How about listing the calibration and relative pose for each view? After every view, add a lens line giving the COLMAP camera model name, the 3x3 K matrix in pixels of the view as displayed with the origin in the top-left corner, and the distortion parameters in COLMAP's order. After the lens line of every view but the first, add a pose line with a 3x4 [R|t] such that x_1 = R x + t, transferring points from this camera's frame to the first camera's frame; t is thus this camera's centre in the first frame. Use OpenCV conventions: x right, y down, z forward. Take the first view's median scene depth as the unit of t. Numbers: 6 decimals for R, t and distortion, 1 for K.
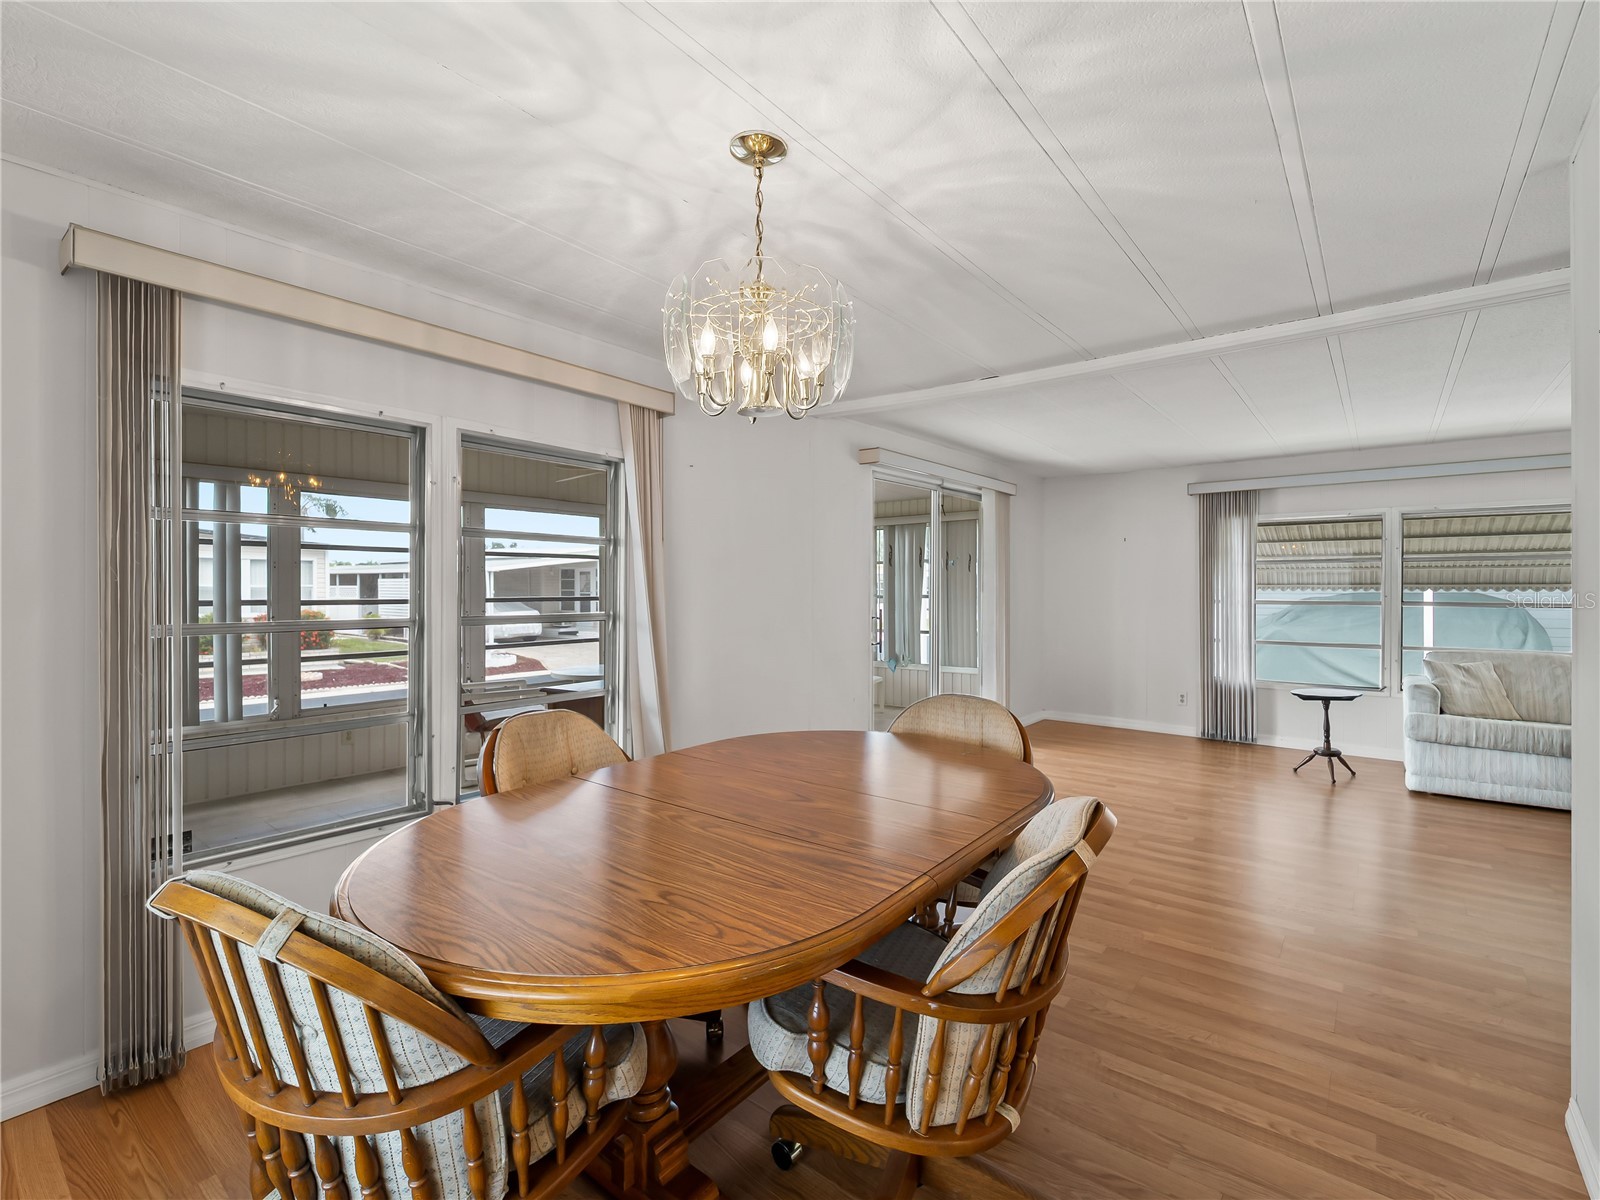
lens RADIAL K [[735.6, 0, 801.1], [0, 735.6, 589.1], [0, 0, 1]] dist [-0.003578, -0.002390]
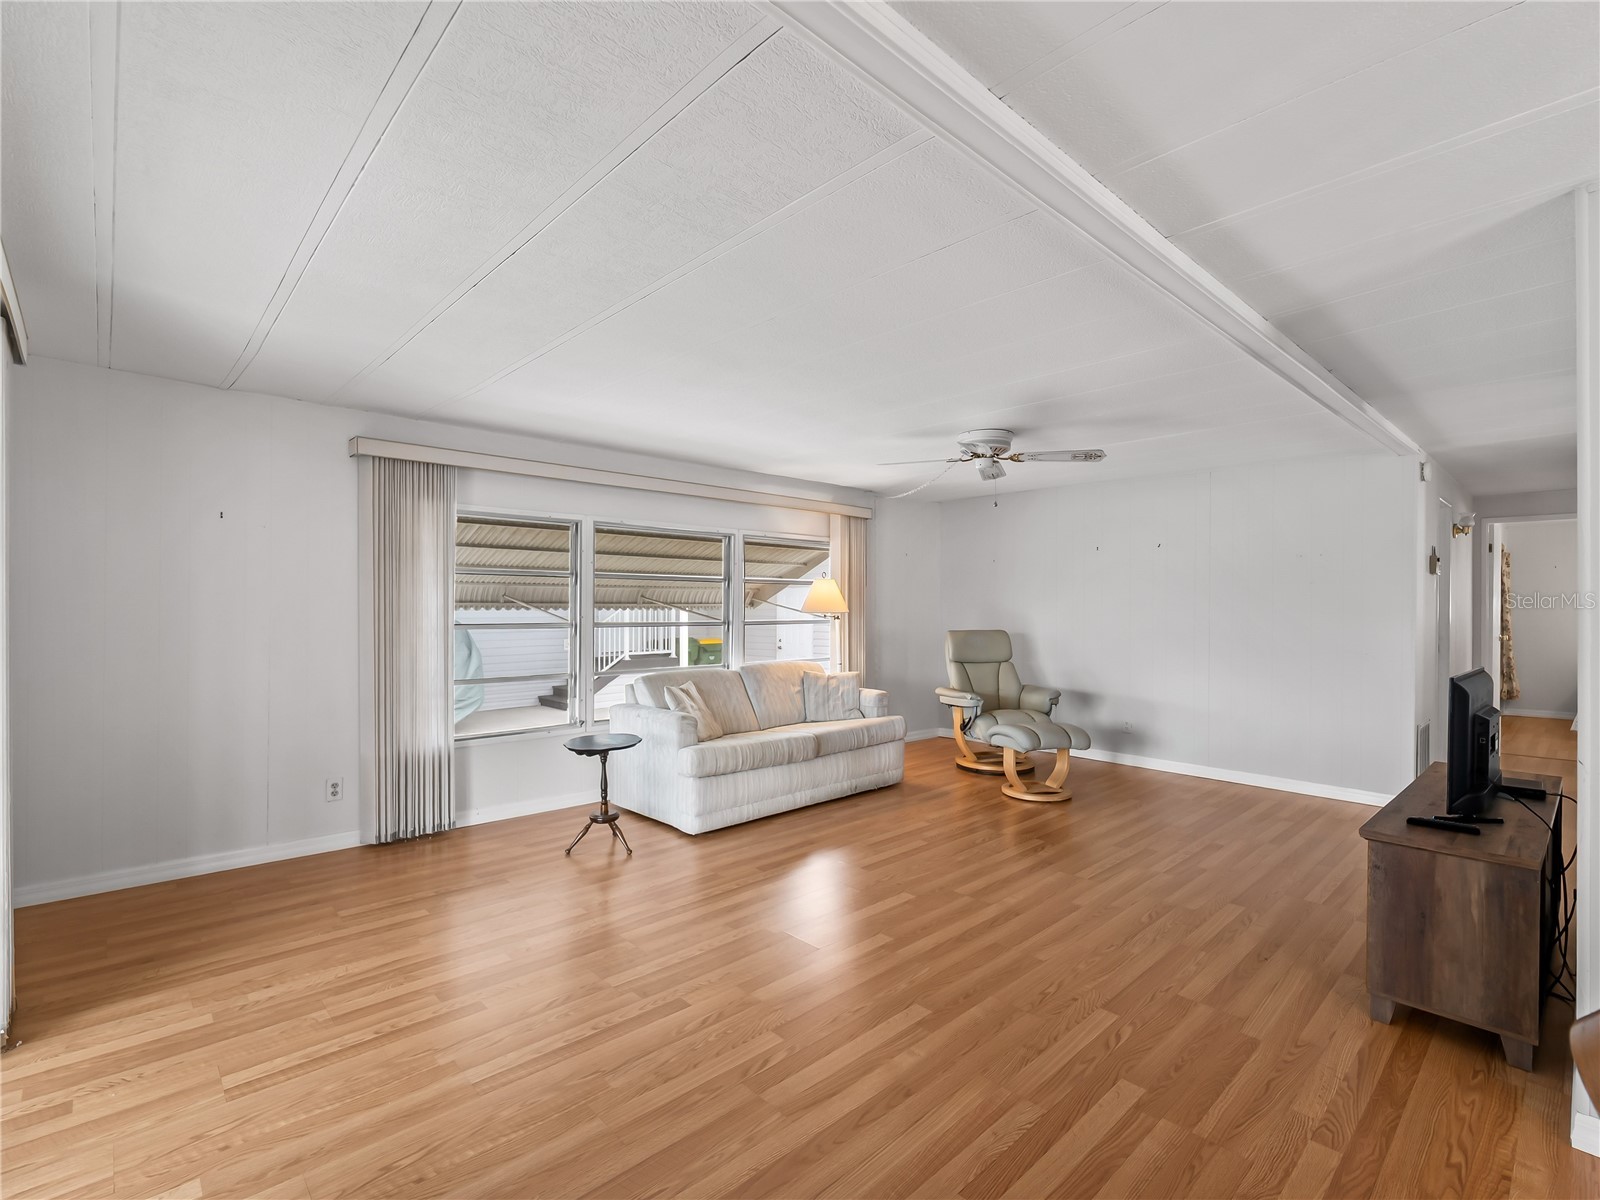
lens RADIAL K [[735.6, 0, 801.6], [0, 735.6, 614.4], [0, 0, 1]] dist [-0.003578, -0.002390]
pose [[0.126937, -0.005559, 0.991895, -0.031510], [-0.006805, 0.999956, 0.006475, -0.001169], [-0.991887, -0.007572, 0.126894, 0.588044]]
